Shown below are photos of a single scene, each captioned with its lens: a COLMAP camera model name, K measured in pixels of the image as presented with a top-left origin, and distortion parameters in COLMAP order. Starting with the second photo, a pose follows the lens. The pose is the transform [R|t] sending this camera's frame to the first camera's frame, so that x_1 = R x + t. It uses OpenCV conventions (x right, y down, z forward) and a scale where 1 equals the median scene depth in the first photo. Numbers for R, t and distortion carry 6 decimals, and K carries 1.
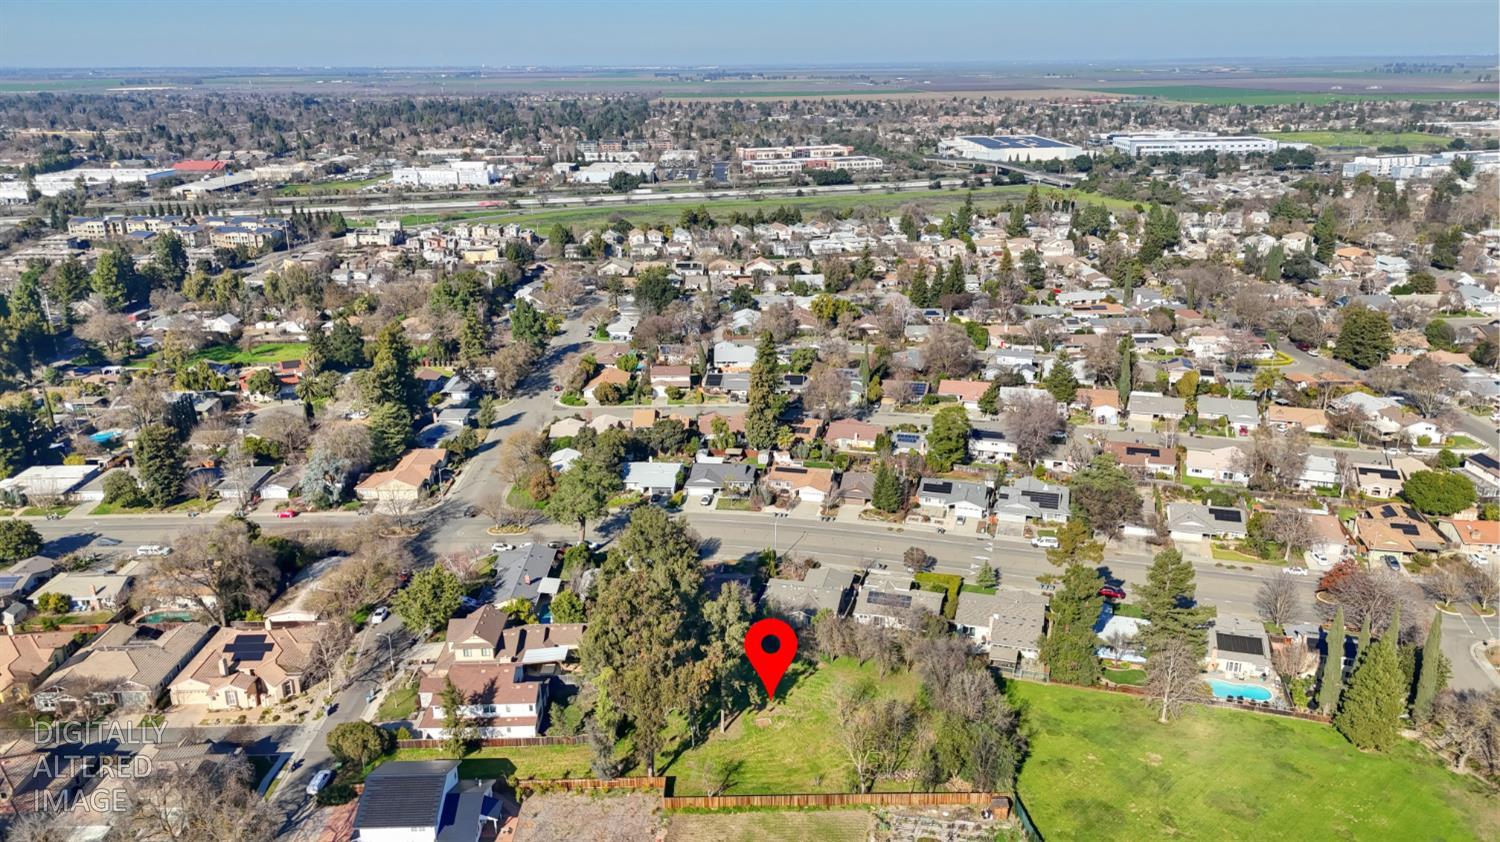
lens RADIAL K [[1104.1, 0, 750.0], [0, 1104.1, 421.0], [0, 0, 1]] dist [0.087266, -0.084022]
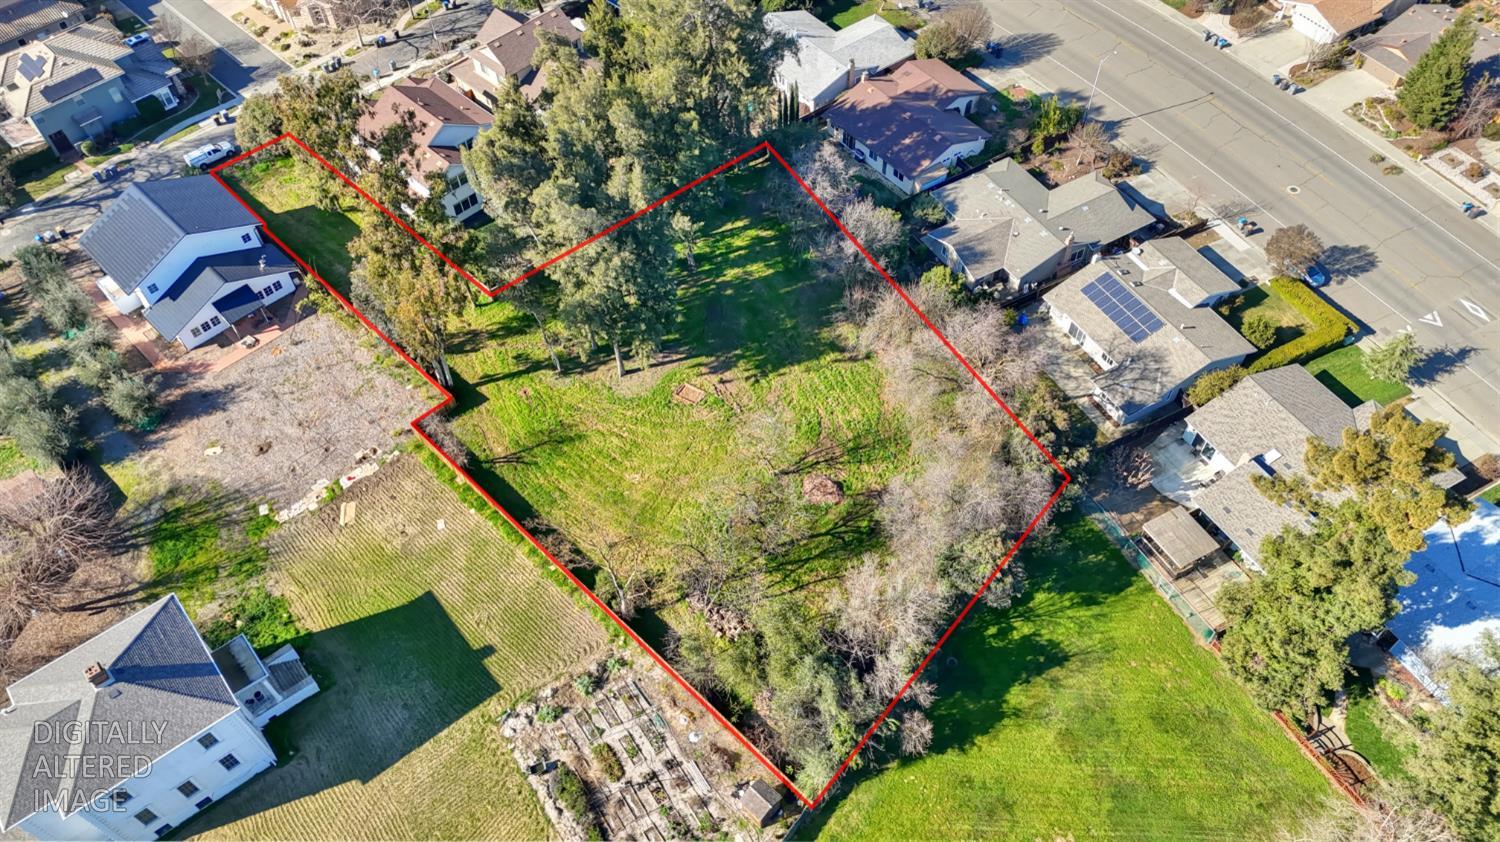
lens RADIAL K [[1104.1, 0, 750.0], [0, 1104.1, 421.0], [0, 0, 1]] dist [0.087266, -0.084022]
pose [[0.699765, 0.551715, -0.453806, 0.311078], [-0.204471, 0.763358, 0.612762, -0.085476], [0.684486, -0.335999, 0.646980, 0.639539]]
